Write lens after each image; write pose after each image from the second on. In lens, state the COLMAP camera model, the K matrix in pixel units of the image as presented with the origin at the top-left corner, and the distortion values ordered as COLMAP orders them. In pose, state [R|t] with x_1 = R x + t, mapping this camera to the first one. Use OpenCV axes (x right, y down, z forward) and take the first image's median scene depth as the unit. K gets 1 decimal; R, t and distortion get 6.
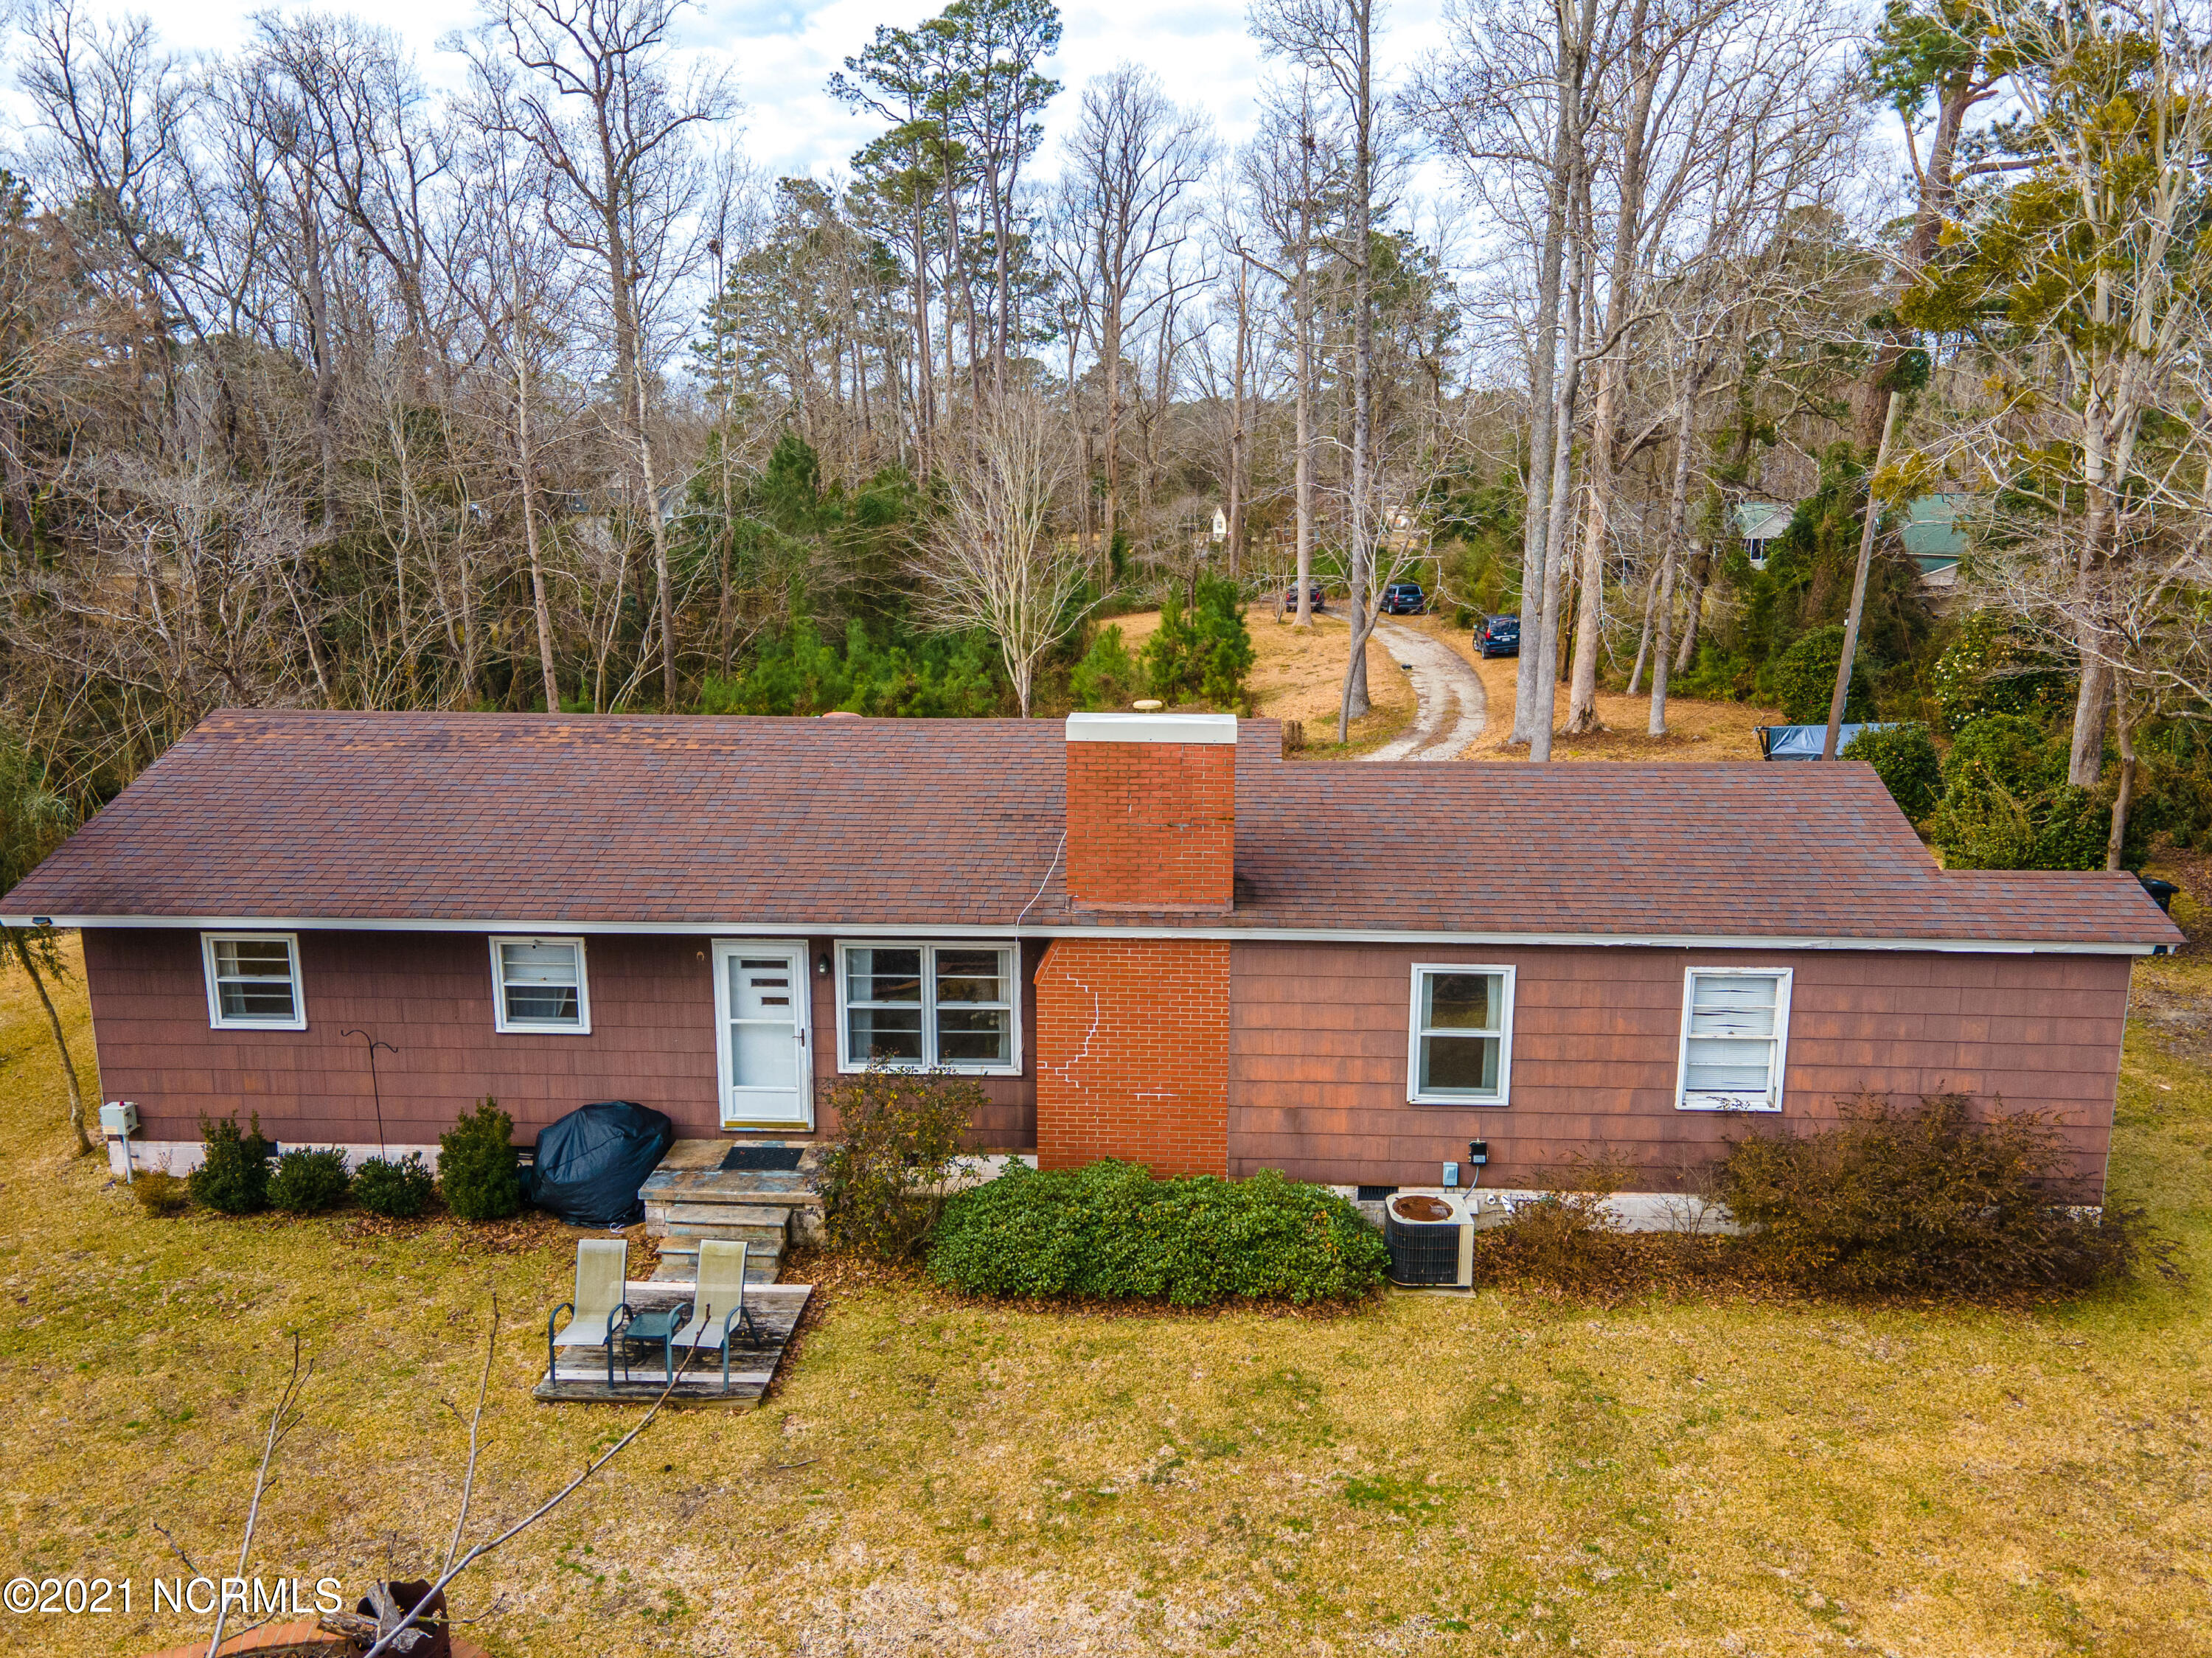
lens RADIAL K [[1572.0, 0, 1110.7], [0, 1572.0, 833.2], [0, 0, 1]] dist [-0.001995, 0.000566]
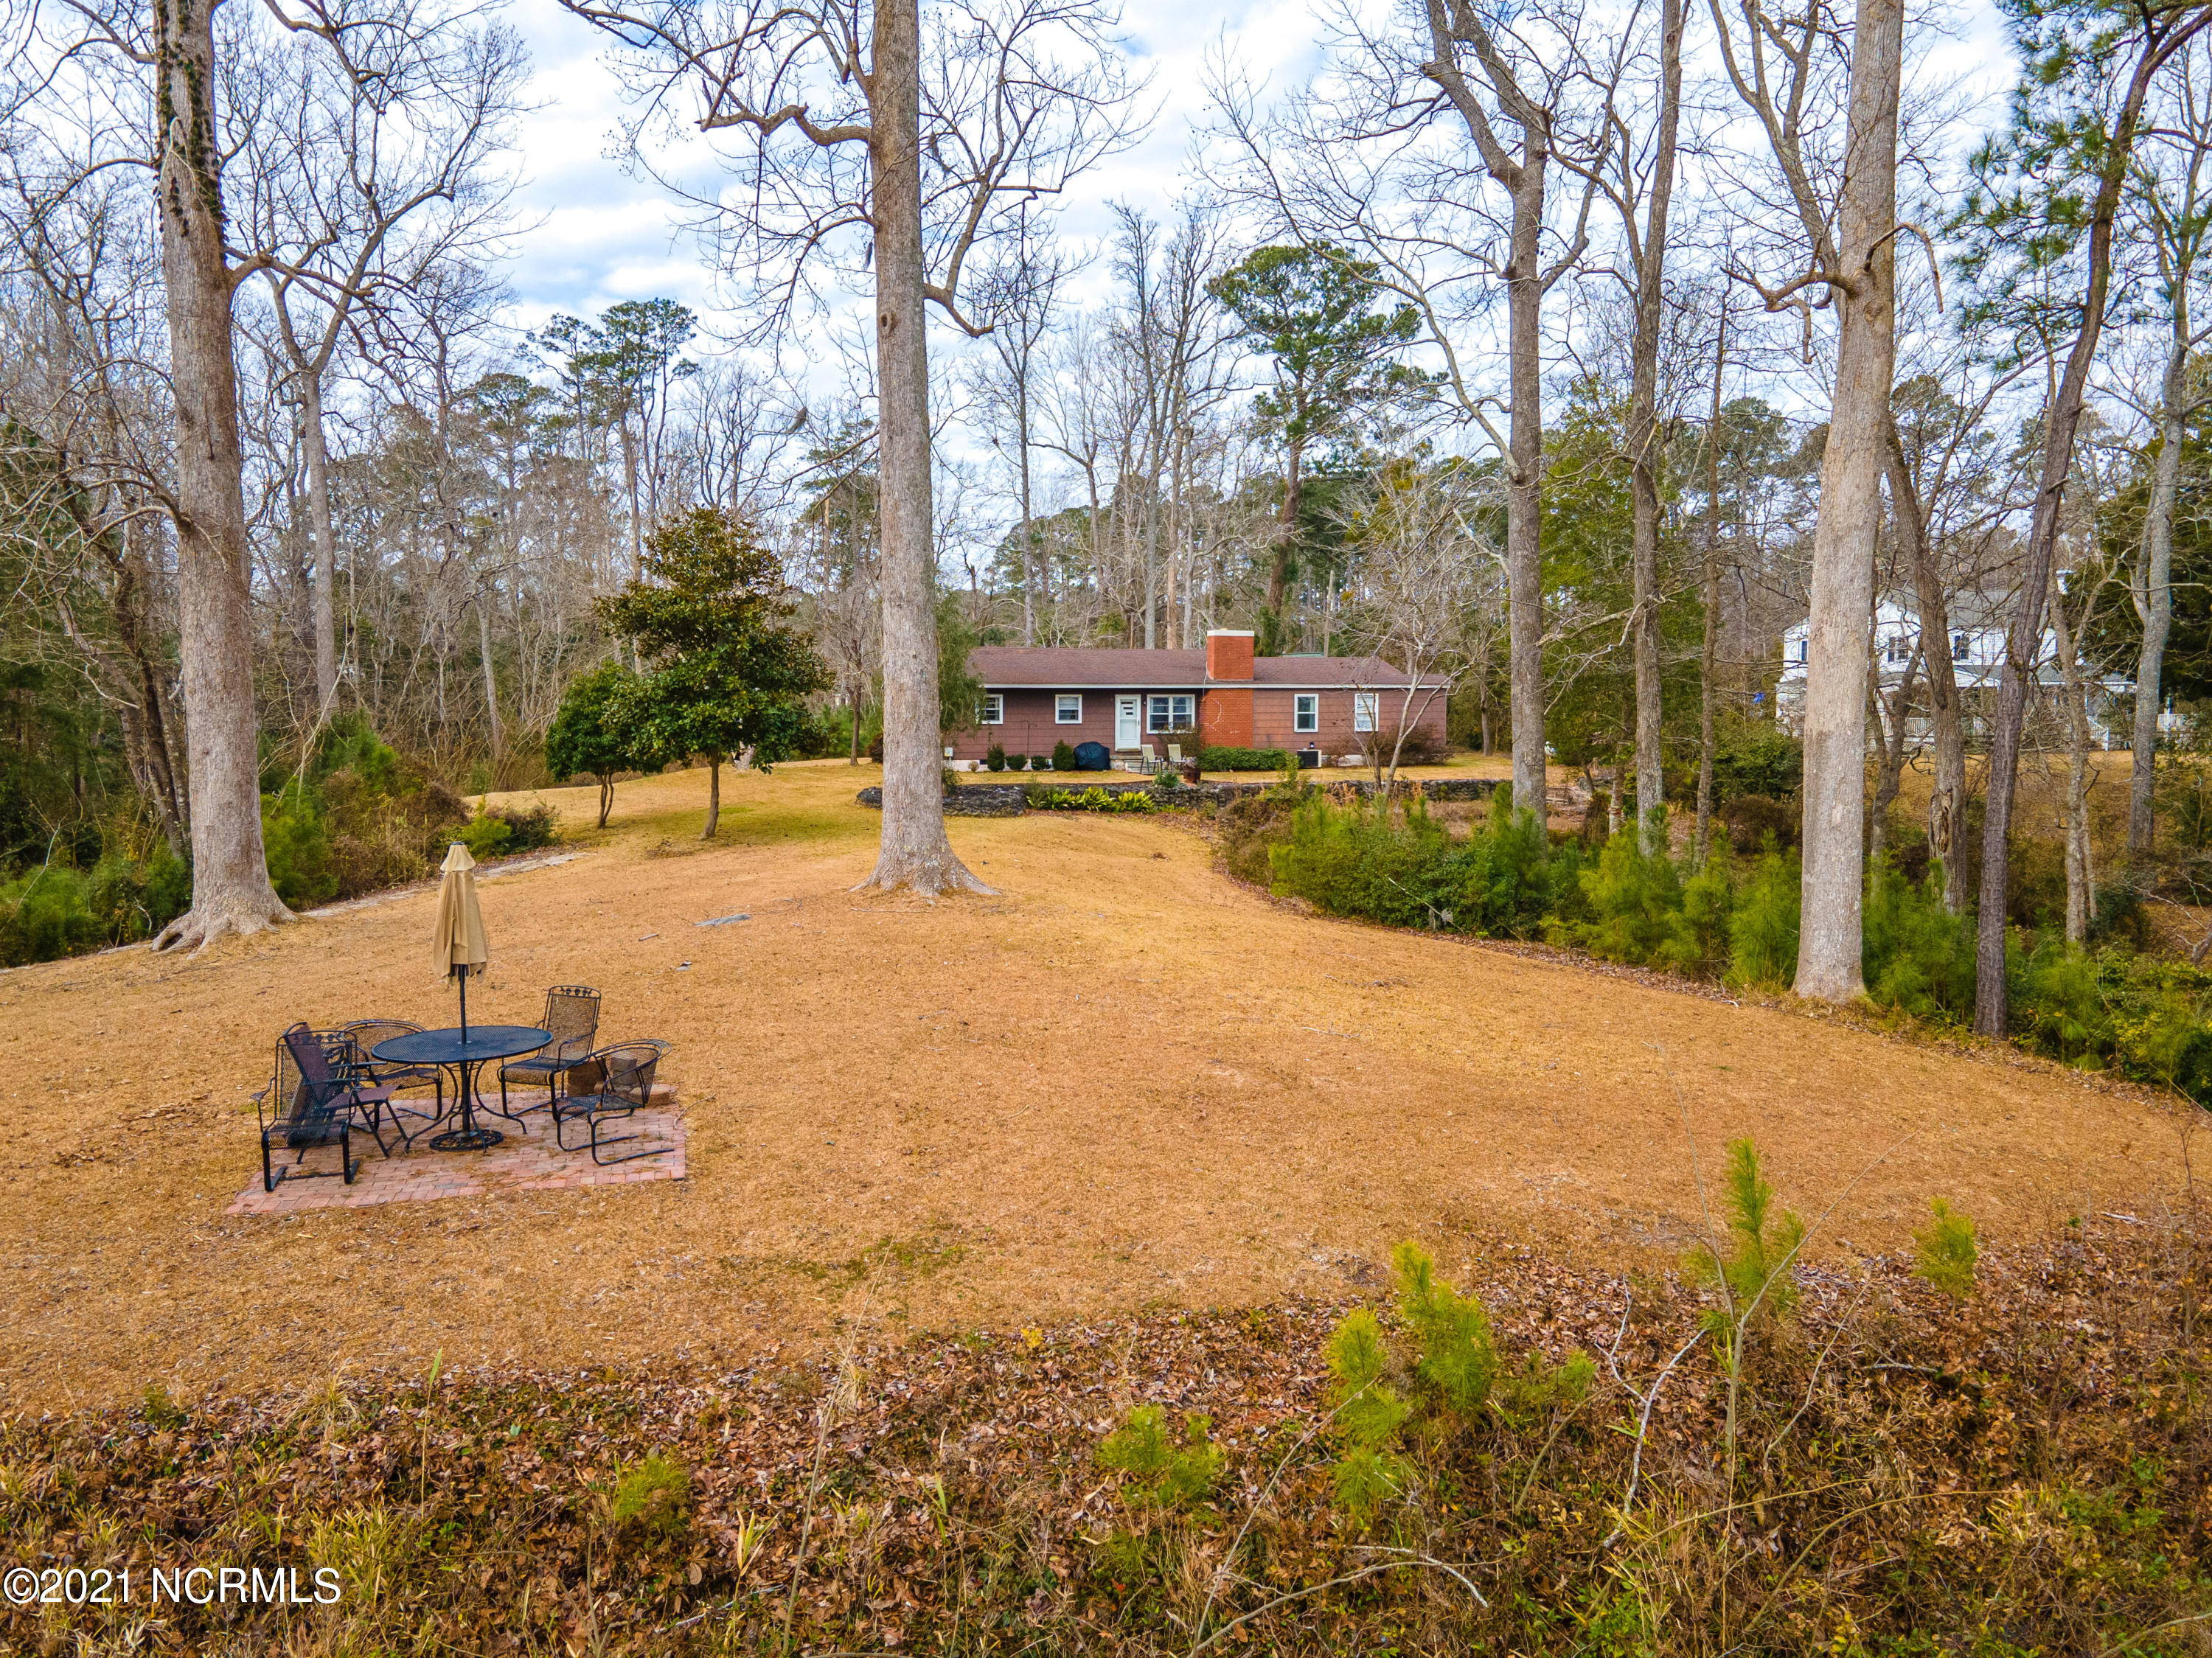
lens RADIAL K [[1572.0, 0, 1103.9], [0, 1572.0, 826.0], [0, 0, 1]] dist [-0.001995, 0.000566]
pose [[0.903196, -0.036551, 0.427669, -1.773949], [0.094724, 0.988776, -0.115541, 0.754730], [-0.418646, 0.144867, 0.896521, -2.072303]]
